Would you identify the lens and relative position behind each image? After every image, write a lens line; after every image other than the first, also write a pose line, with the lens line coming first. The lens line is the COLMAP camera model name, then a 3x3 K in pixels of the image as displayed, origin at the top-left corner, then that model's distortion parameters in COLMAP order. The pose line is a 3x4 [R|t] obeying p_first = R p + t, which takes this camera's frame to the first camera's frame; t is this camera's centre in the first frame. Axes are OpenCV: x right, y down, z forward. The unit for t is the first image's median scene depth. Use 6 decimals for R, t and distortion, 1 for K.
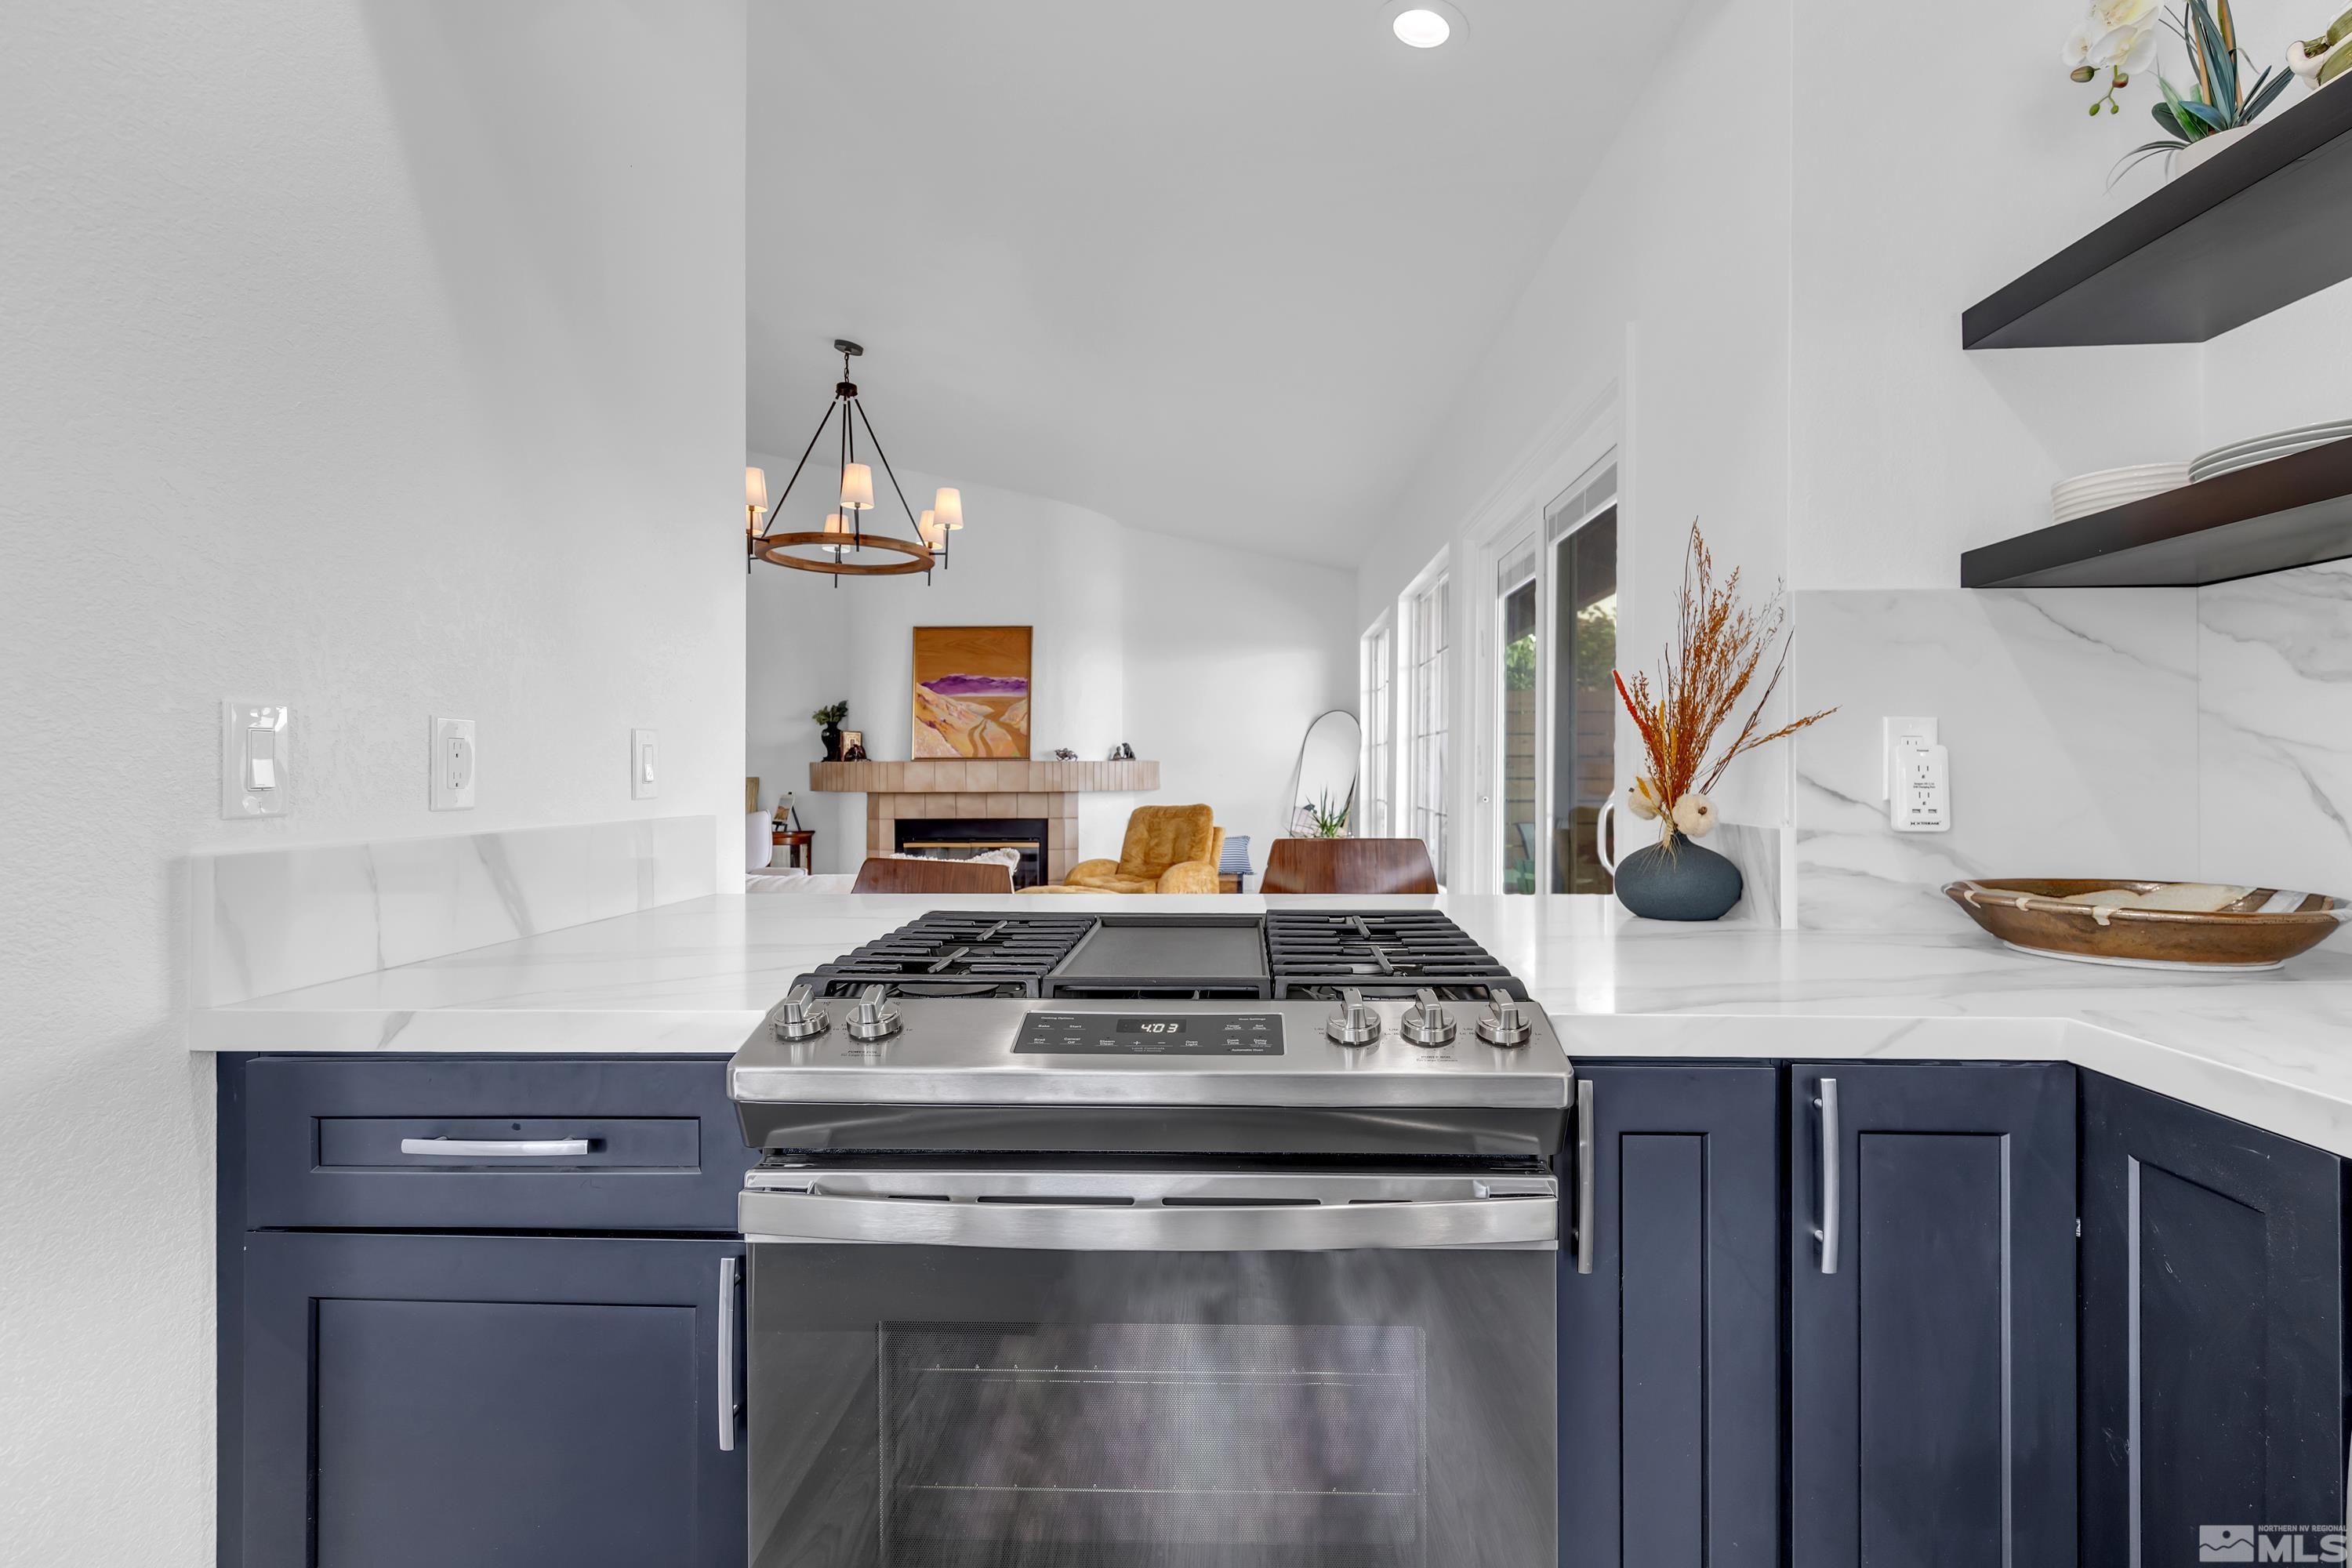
lens RADIAL K [[1048.3, 0, 1182.3], [0, 1048.3, 774.1], [0, 0, 1]] dist [0.000958, 0.000581]
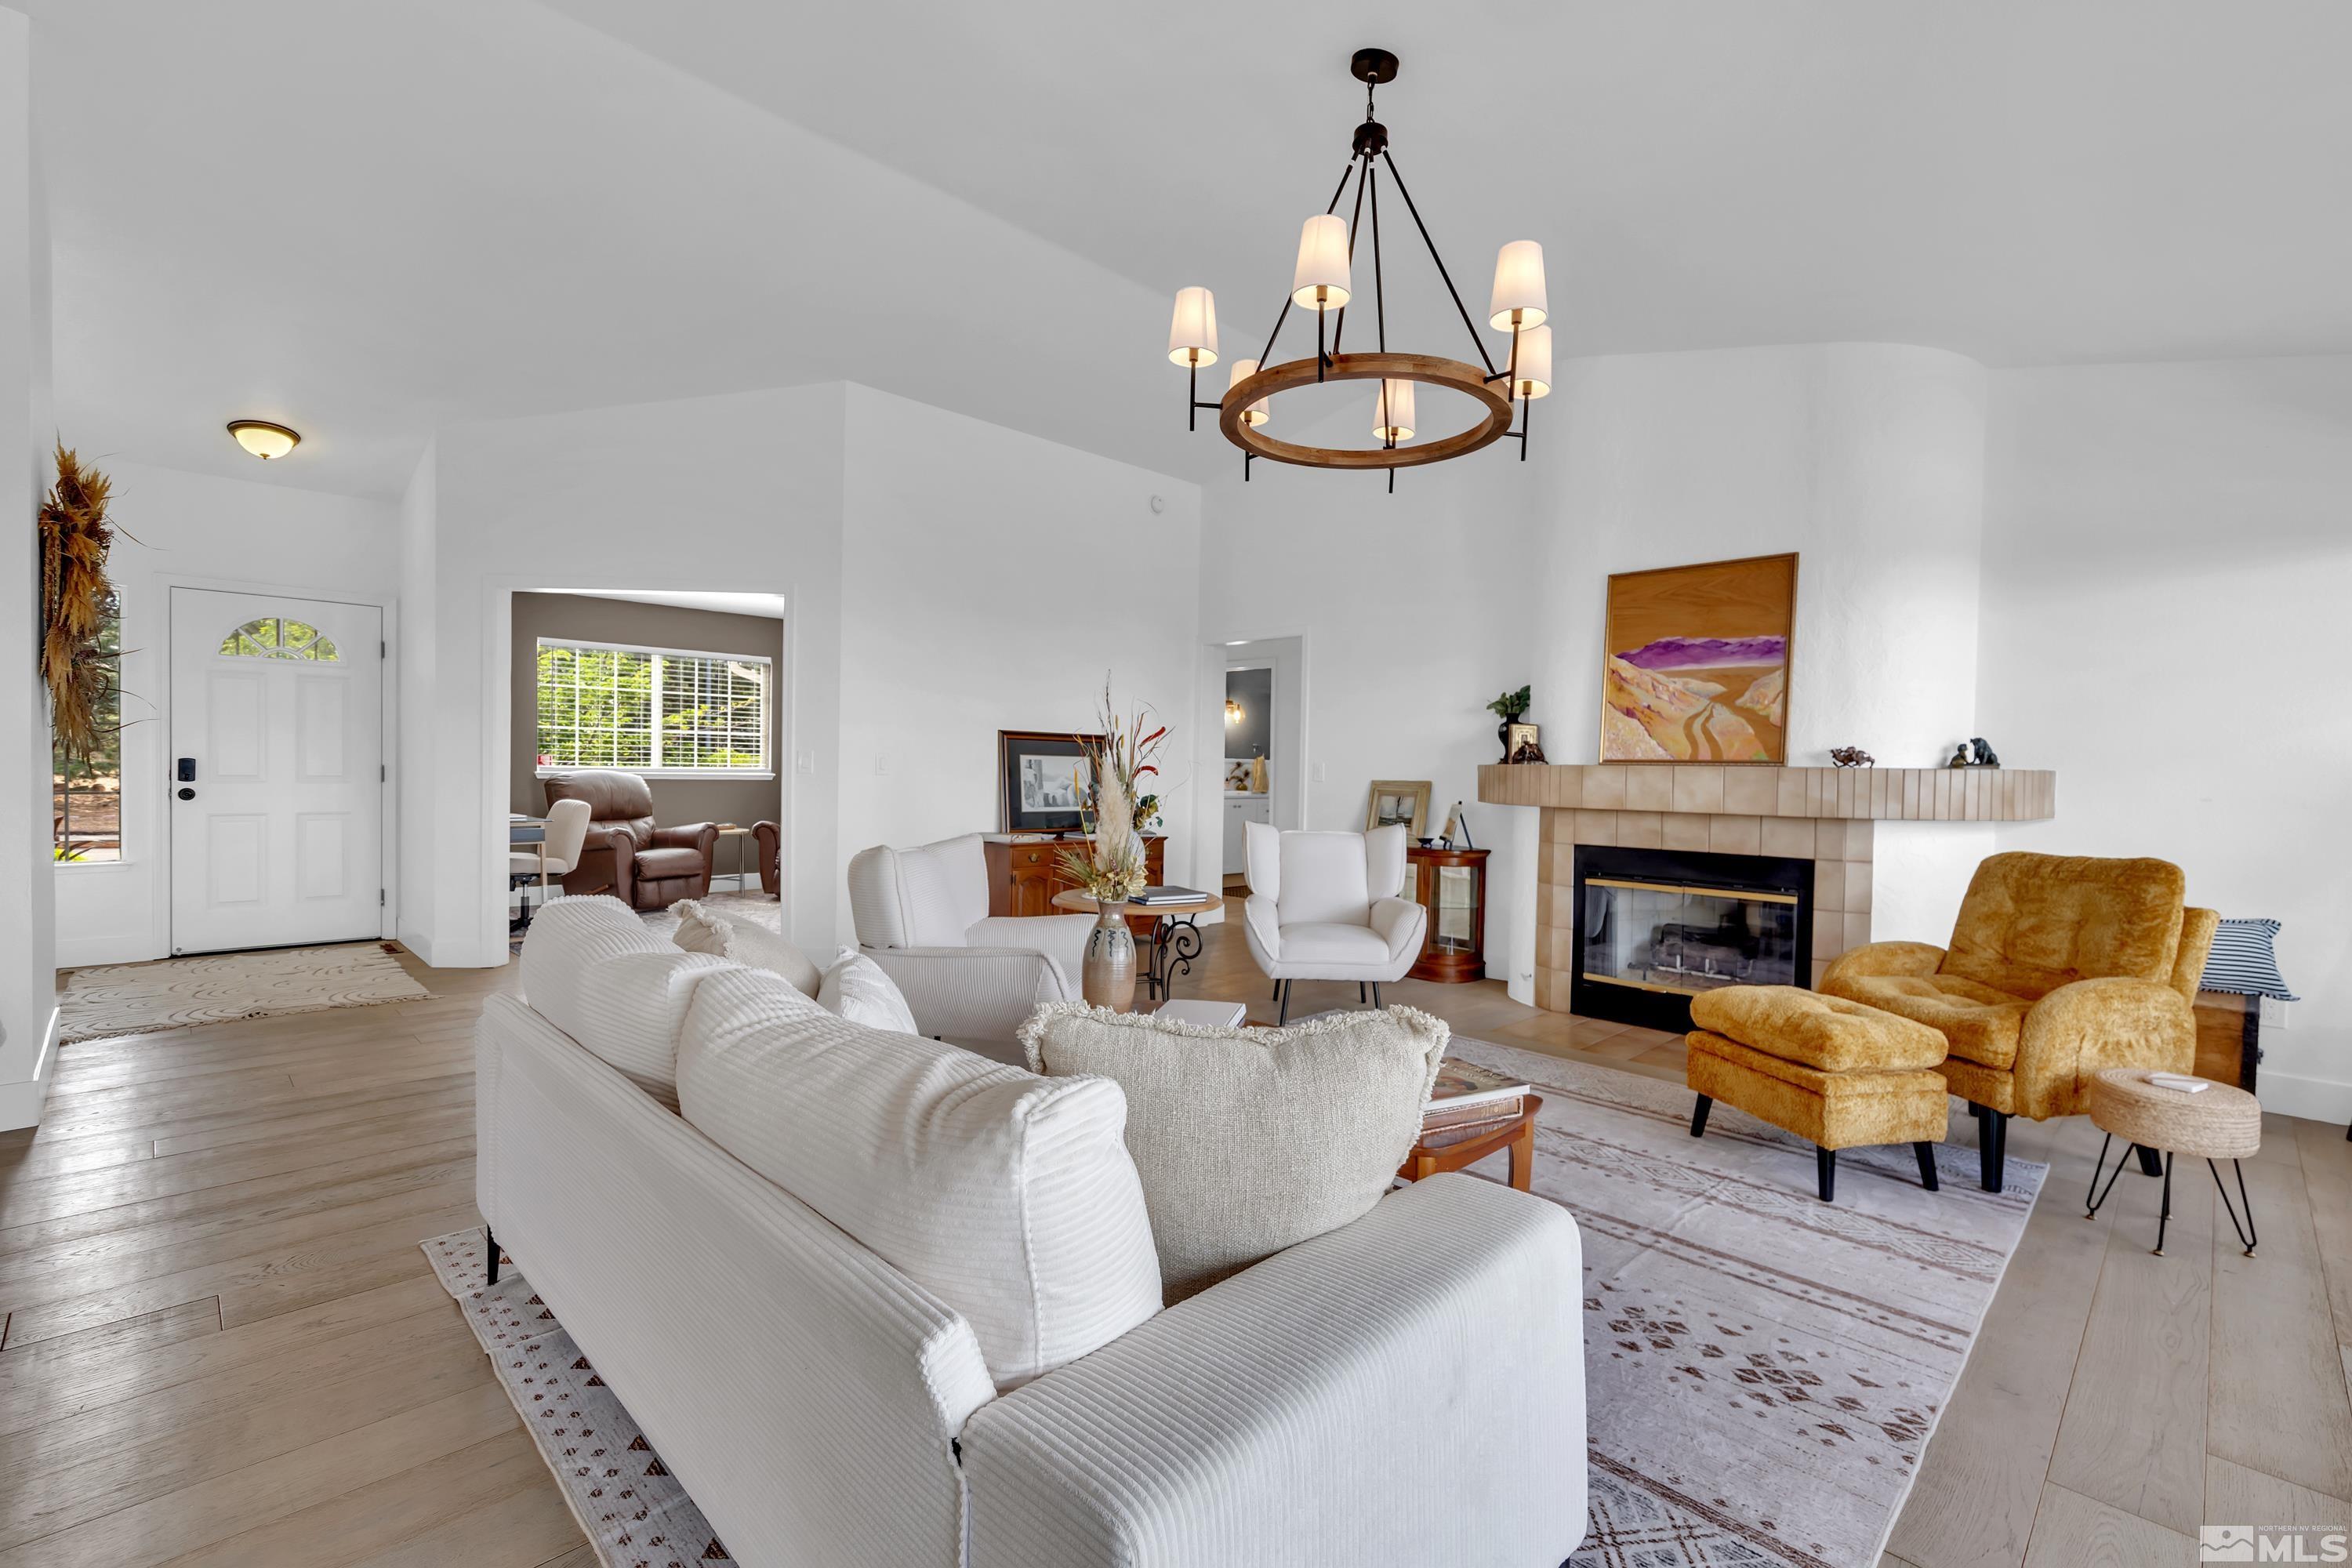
lens RADIAL K [[1048.3, 0, 1178.3], [0, 1048.3, 790.4], [0, 0, 1]] dist [0.000958, 0.000581]
pose [[0.744532, 0.029253, -0.666945, 0.004511], [-0.021366, 0.999572, 0.019991, -0.003160], [0.667245, -0.000634, 0.744838, 0.282643]]
